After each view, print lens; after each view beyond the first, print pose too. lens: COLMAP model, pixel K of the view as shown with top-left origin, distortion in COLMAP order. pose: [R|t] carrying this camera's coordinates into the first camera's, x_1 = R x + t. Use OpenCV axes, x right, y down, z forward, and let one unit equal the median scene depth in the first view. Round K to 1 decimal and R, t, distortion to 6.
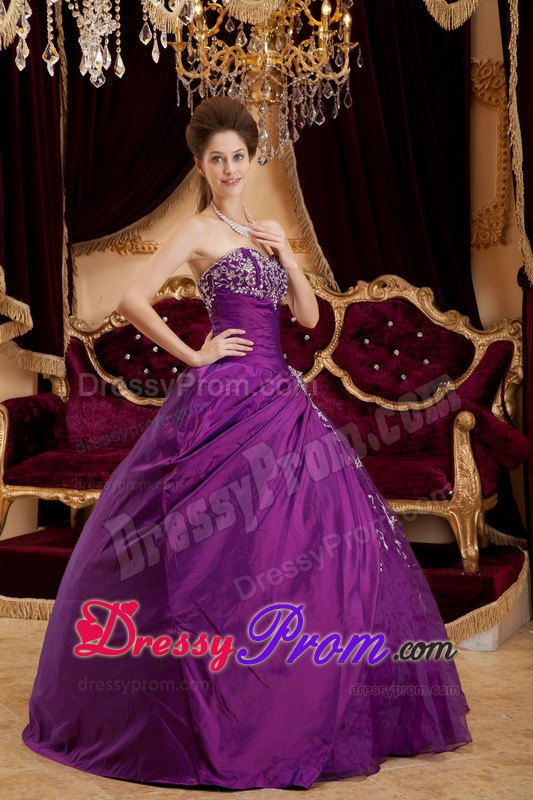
lens RADIAL K [[1648.4, 0, 270.8], [0, 1648.4, 407.8], [0, 0, 1]] dist [0.461699, 0.000000]
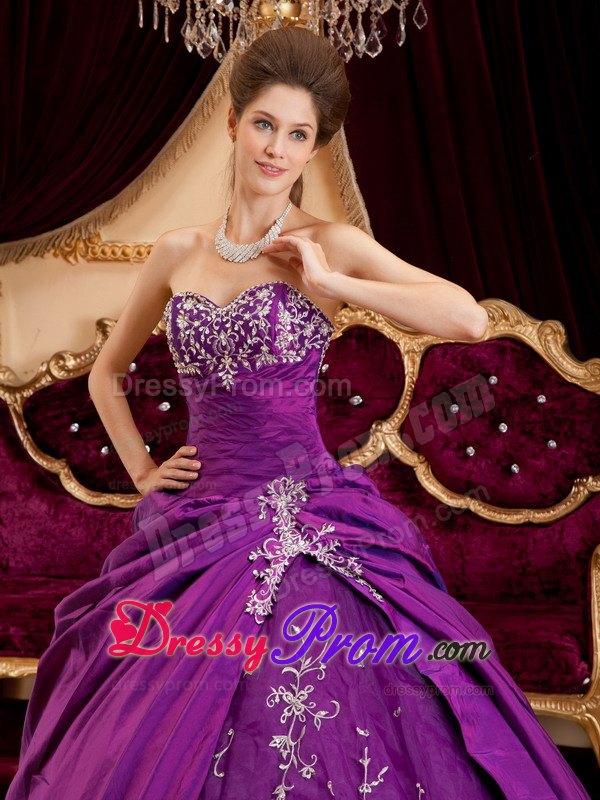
lens RADIAL K [[2277.7, 0, 288.0], [0, 2277.7, 391.8], [0, 0, 1]] dist [0.642608, 0.000000]
pose [[0.998843, 0.002693, -0.048006, 0.037800], [-0.003568, 0.999829, -0.018165, -0.031454], [0.047949, 0.018315, 0.998682, 0.157587]]
